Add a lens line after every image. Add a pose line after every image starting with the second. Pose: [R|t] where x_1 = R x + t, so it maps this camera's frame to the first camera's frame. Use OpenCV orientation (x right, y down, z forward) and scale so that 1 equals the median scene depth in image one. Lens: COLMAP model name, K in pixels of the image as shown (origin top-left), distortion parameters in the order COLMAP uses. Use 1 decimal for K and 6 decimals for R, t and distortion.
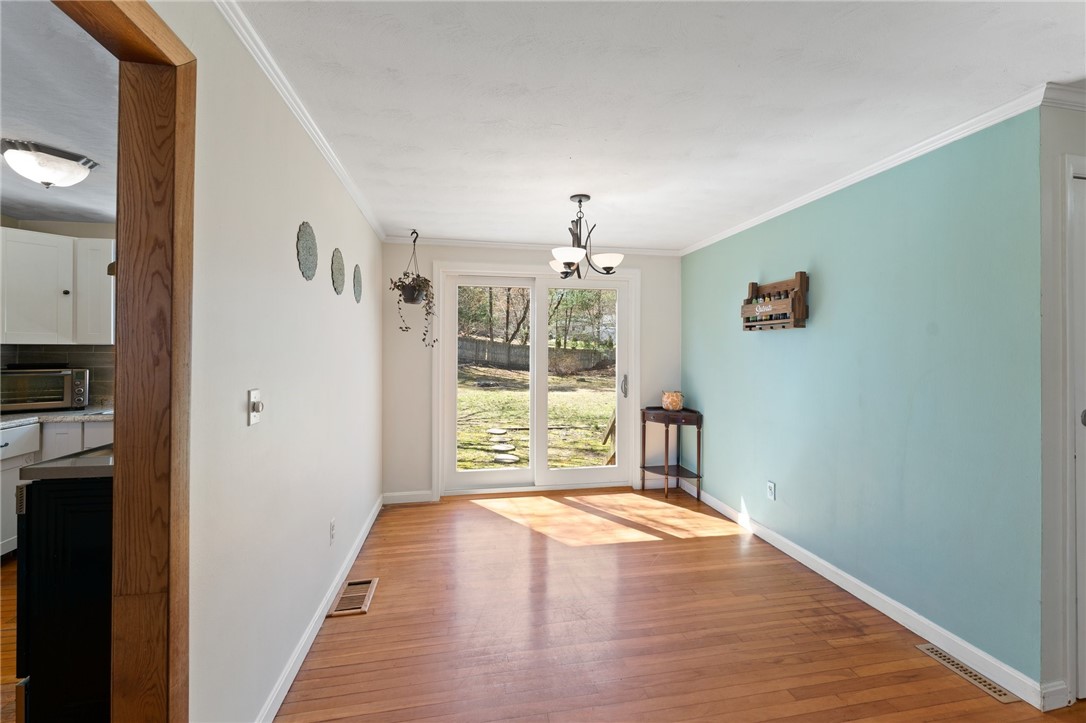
lens RADIAL K [[433.8, 0, 540.7], [0, 433.8, 345.6], [0, 0, 1]] dist [-0.000576, -0.000107]
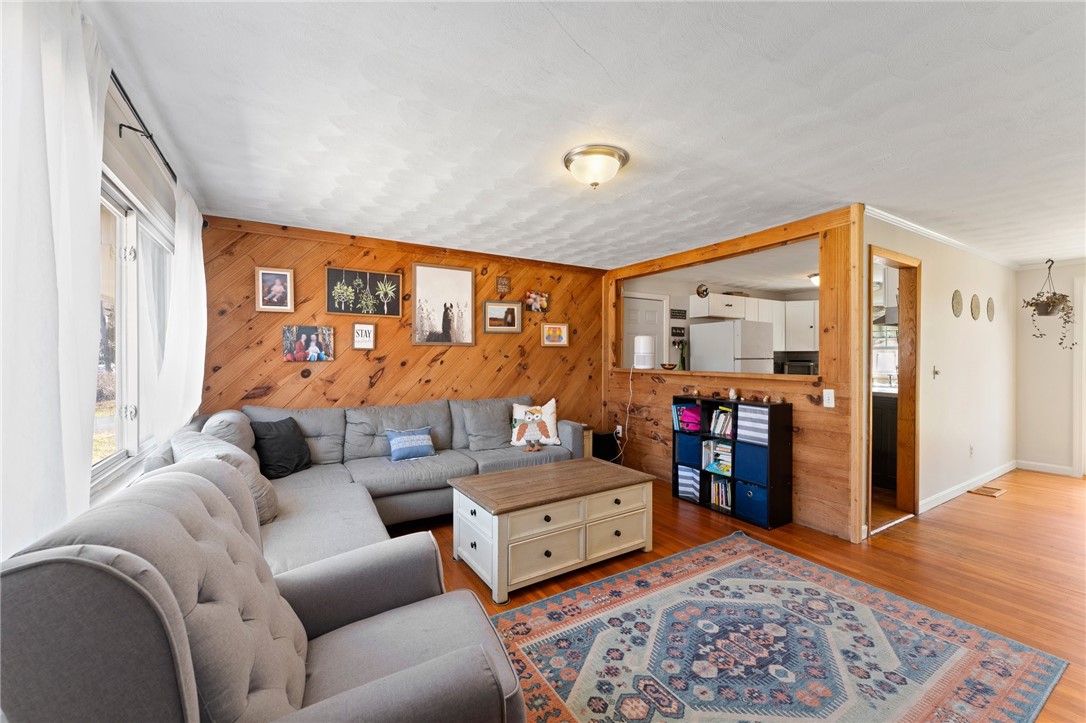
lens RADIAL K [[433.8, 0, 543.7], [0, 433.8, 357.5], [0, 0, 1]] dist [-0.000576, -0.000107]
pose [[0.353354, 0.005280, -0.935475, 0.718138], [0.008862, 0.999920, 0.008991, 0.004895], [0.935448, -0.011468, 0.353279, -1.618580]]
